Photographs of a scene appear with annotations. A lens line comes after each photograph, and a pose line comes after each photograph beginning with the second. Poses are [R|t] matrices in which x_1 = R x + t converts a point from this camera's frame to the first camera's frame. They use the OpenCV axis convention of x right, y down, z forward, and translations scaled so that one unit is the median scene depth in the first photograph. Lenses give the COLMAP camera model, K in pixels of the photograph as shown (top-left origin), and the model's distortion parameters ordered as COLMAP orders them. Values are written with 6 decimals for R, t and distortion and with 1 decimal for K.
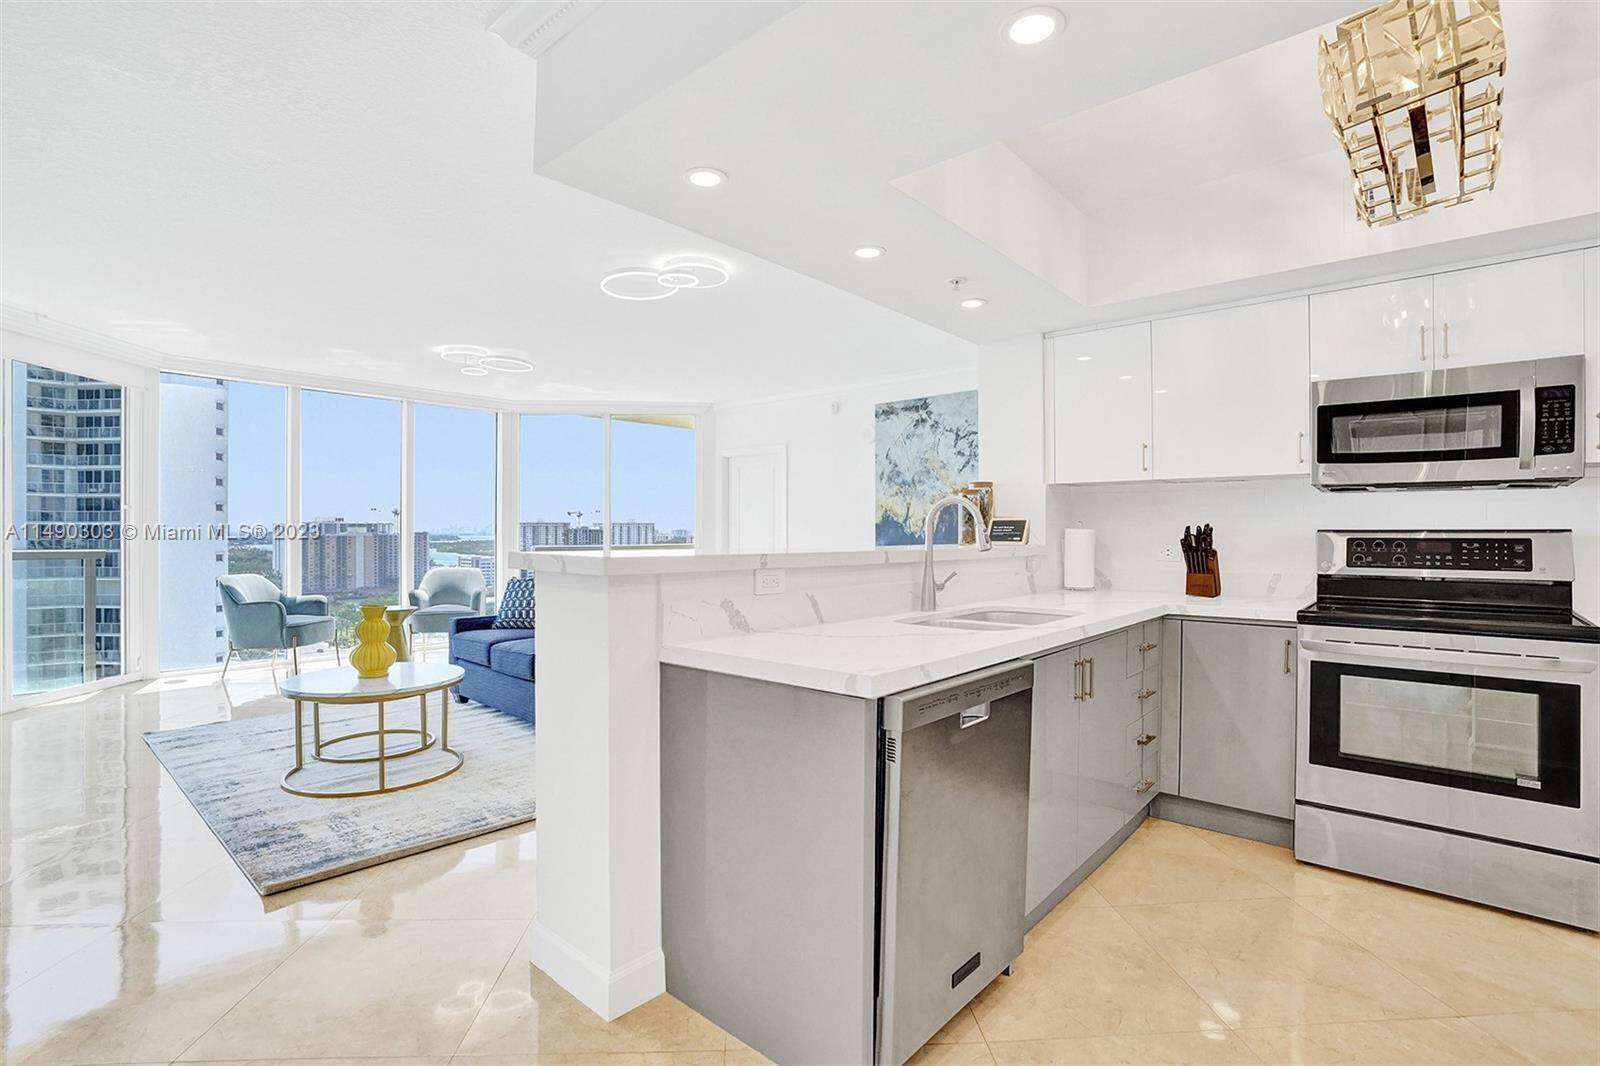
lens RADIAL K [[752.3, 0, 802.1], [0, 752.3, 539.5], [0, 0, 1]] dist [-0.018221, 0.000902]
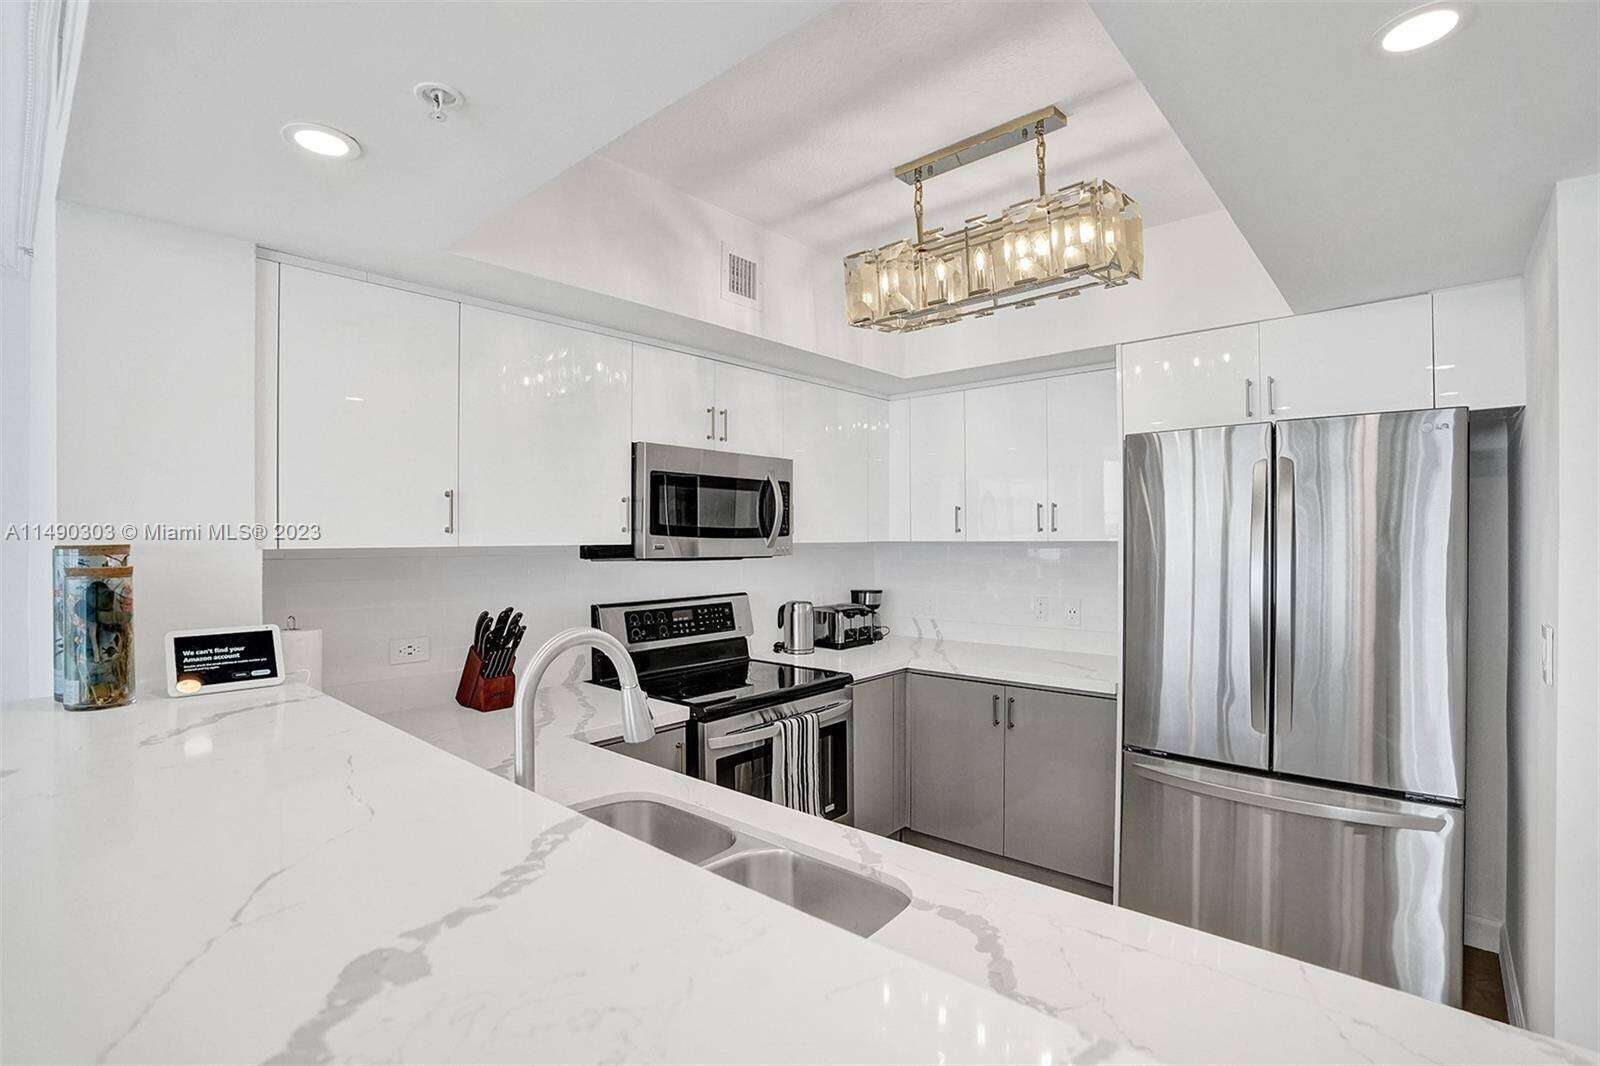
lens RADIAL K [[752.3, 0, 802.1], [0, 752.3, 539.5], [0, 0, 1]] dist [-0.018221, 0.000902]
pose [[-0.002593, -0.003621, 0.999990, -0.095029], [0.015870, 0.999867, 0.003662, -0.044302], [-0.999871, 0.015880, -0.002535, 0.376551]]
